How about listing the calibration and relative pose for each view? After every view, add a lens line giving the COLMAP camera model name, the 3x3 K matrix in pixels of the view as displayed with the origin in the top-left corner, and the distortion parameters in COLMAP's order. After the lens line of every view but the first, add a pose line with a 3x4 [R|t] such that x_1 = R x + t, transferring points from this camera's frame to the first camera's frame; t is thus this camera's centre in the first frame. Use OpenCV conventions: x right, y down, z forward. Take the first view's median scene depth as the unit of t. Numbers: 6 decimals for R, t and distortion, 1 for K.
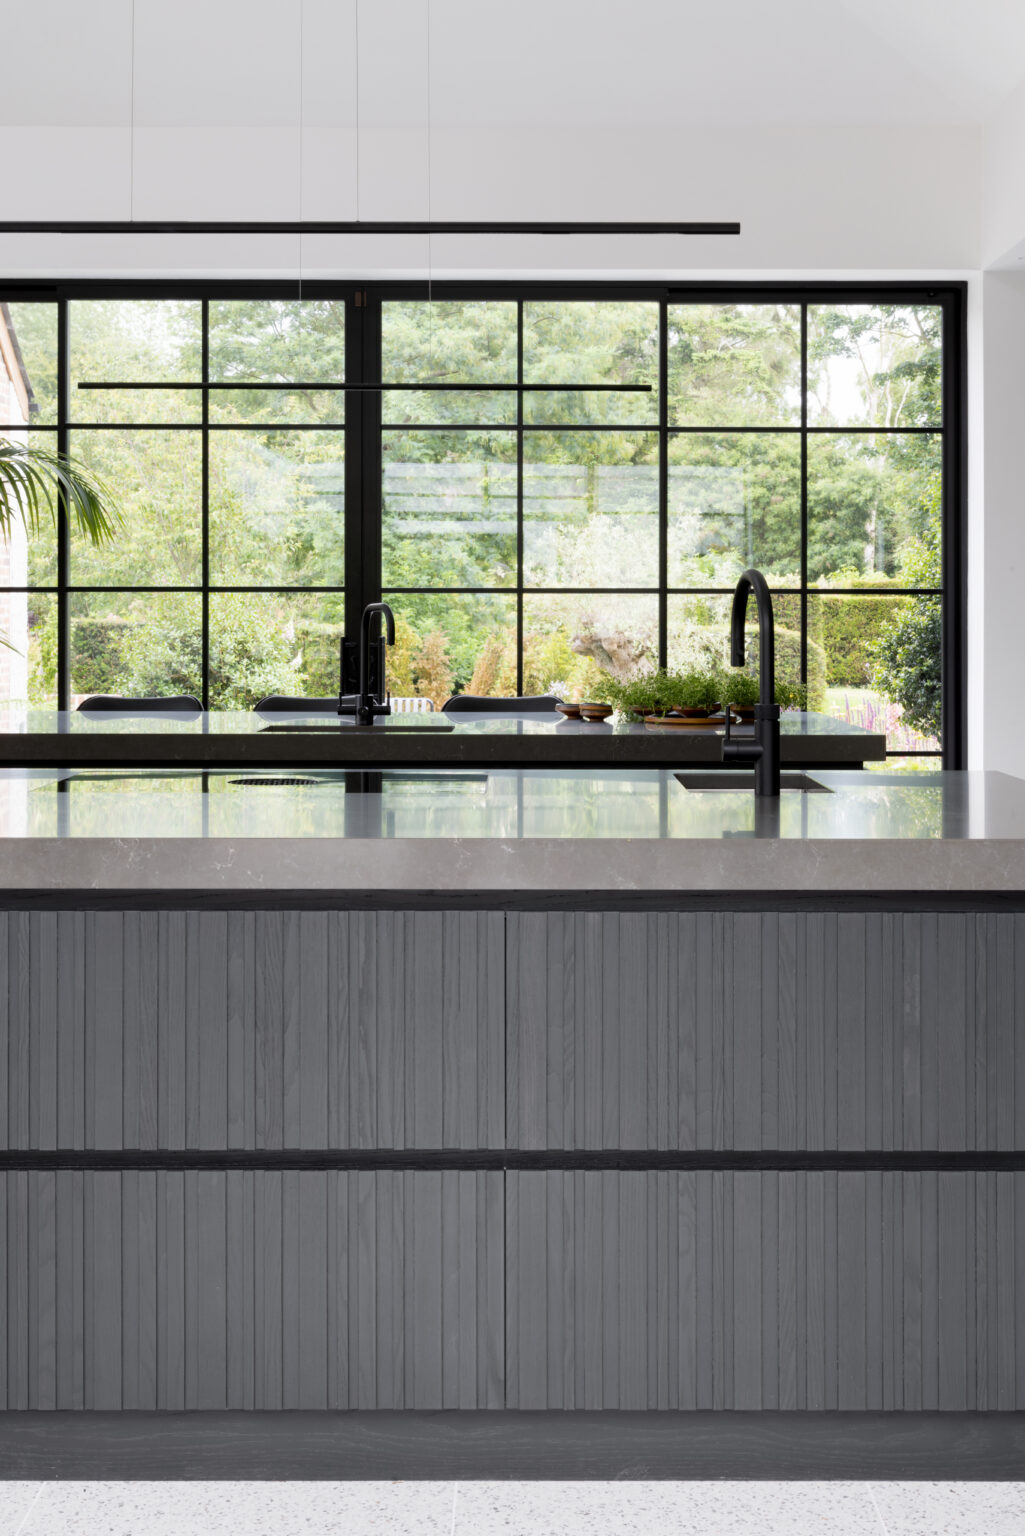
lens RADIAL K [[2162.1, 0, 516.7], [0, 2162.1, 742.1], [0, 0, 1]] dist [-0.000356, 0.008747]
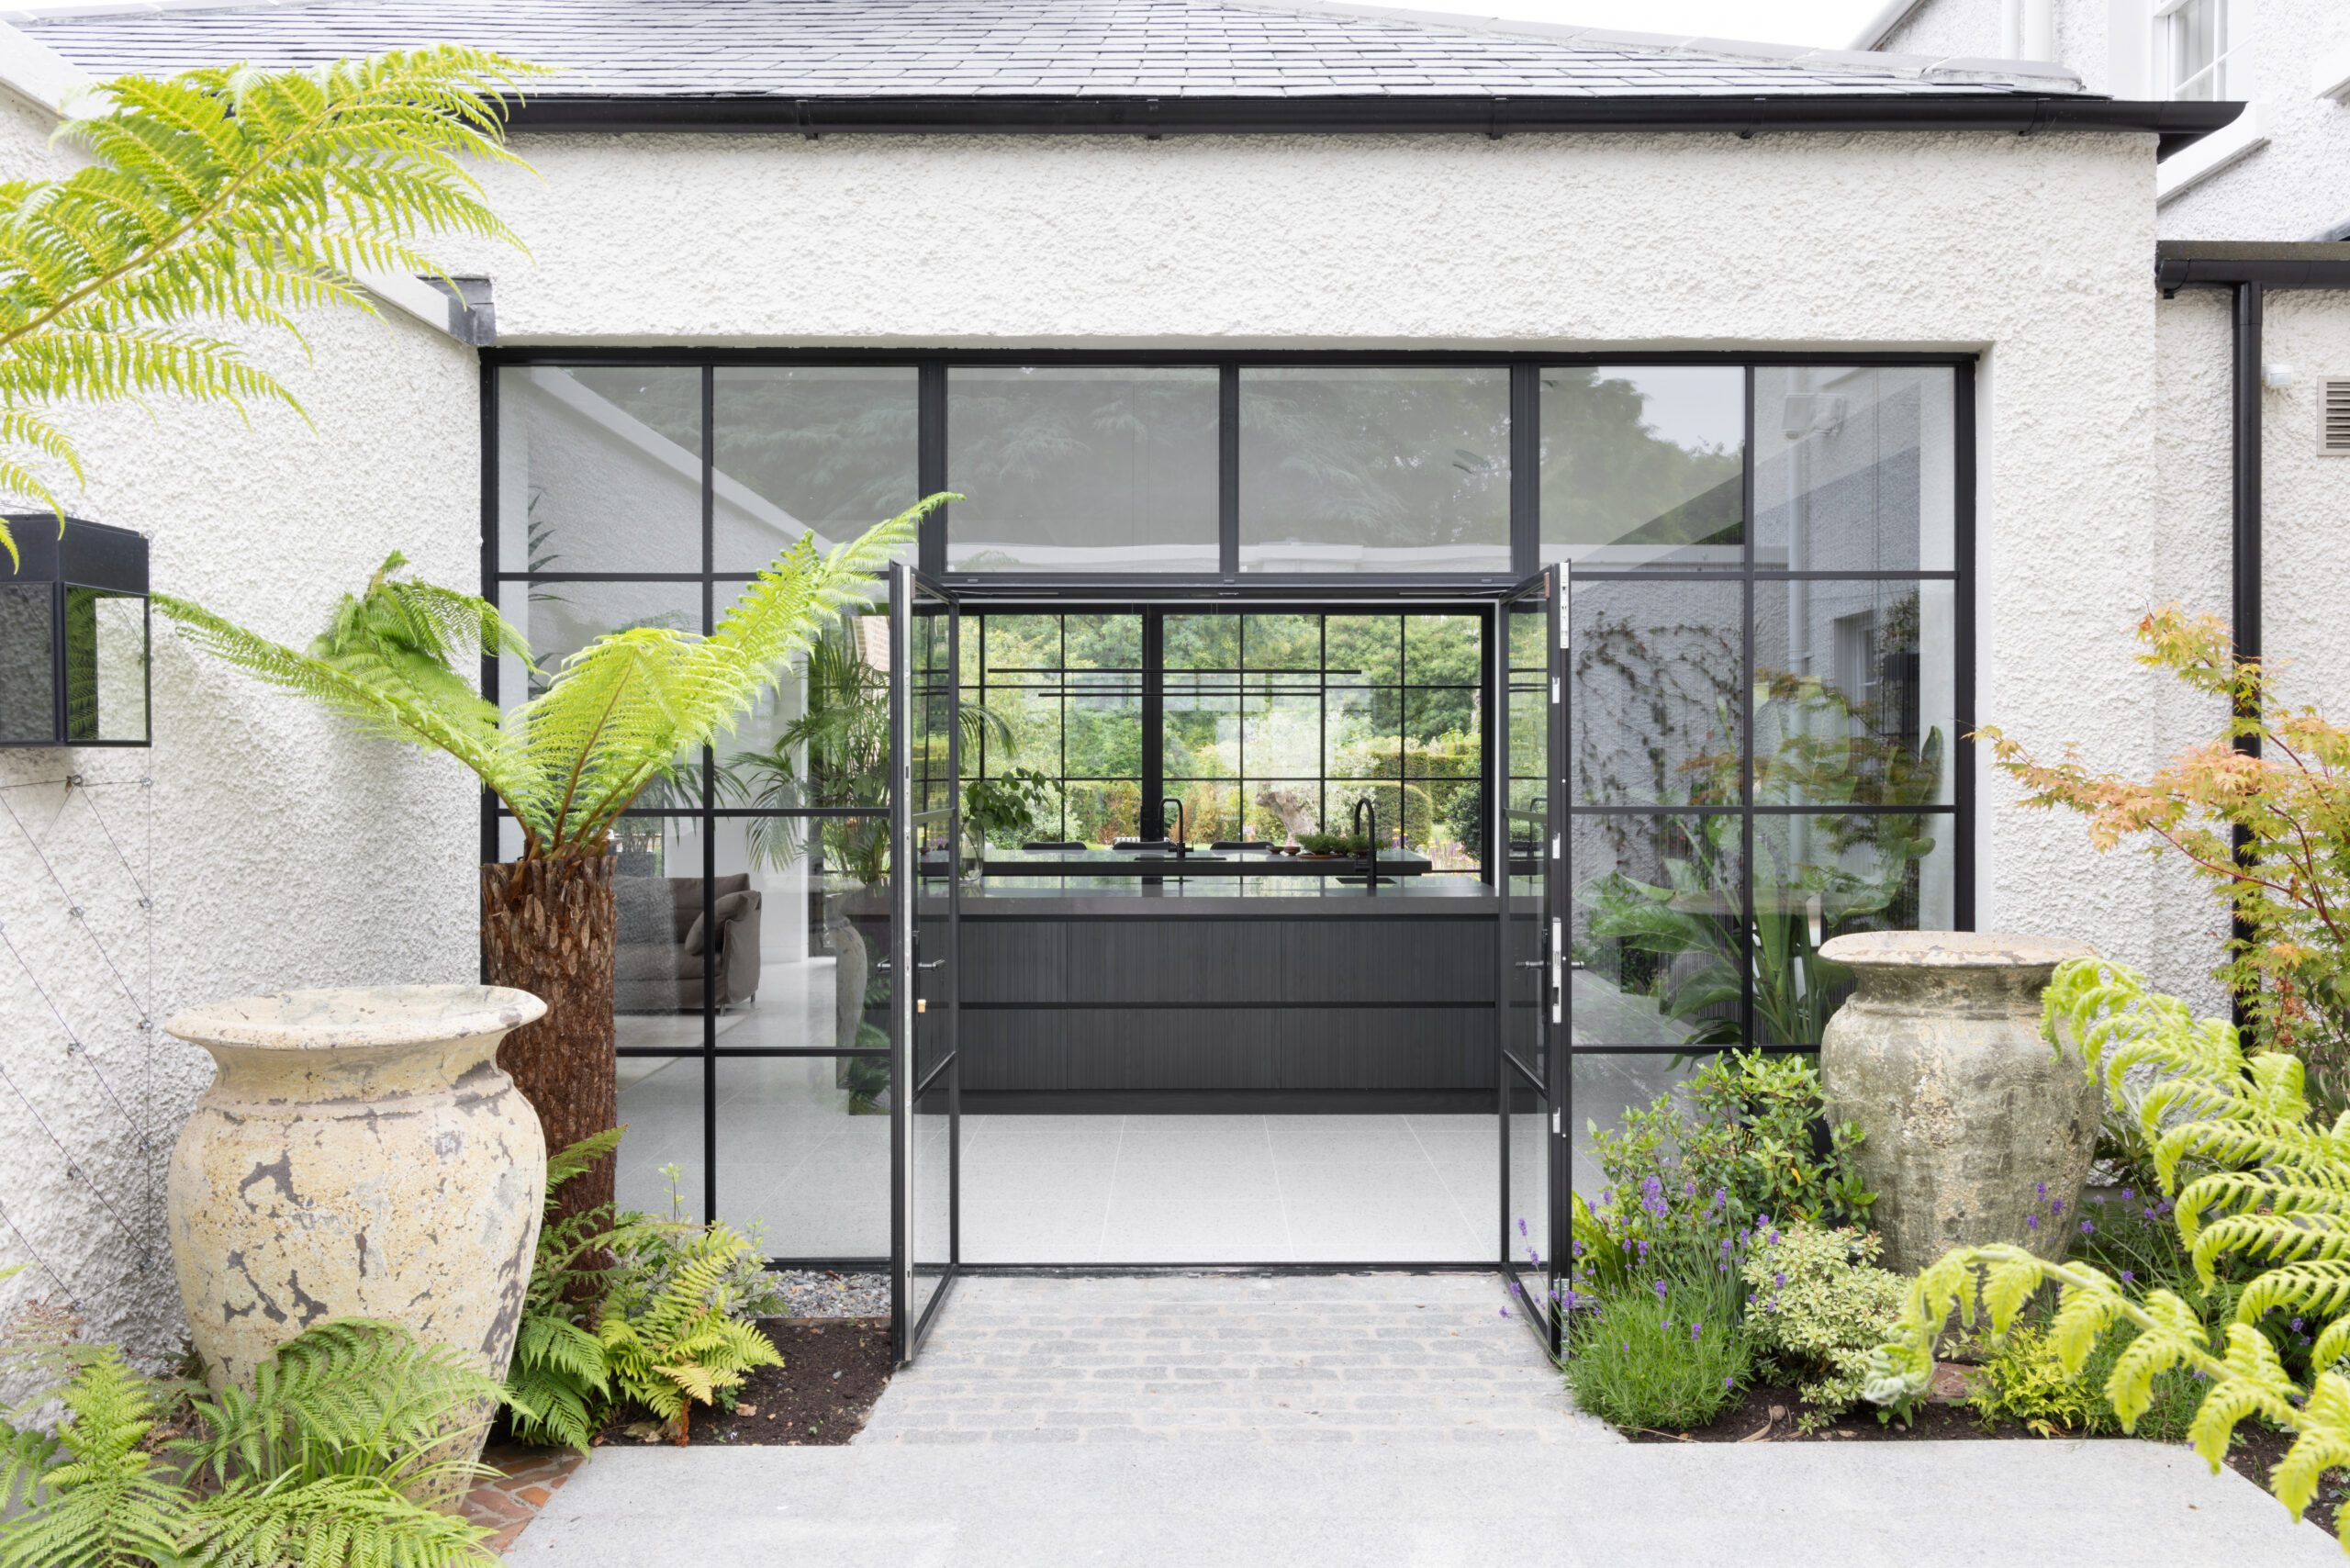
lens RADIAL K [[1894.3, 0, 1175.0], [0, 1894.3, 784.0], [0, 0, 1]] dist [-0.002015, -0.000155]
pose [[0.999994, -0.002655, -0.002321, -0.049436], [0.002551, 0.999038, -0.043773, 0.001175], [0.002435, 0.043767, 0.999039, -0.553600]]
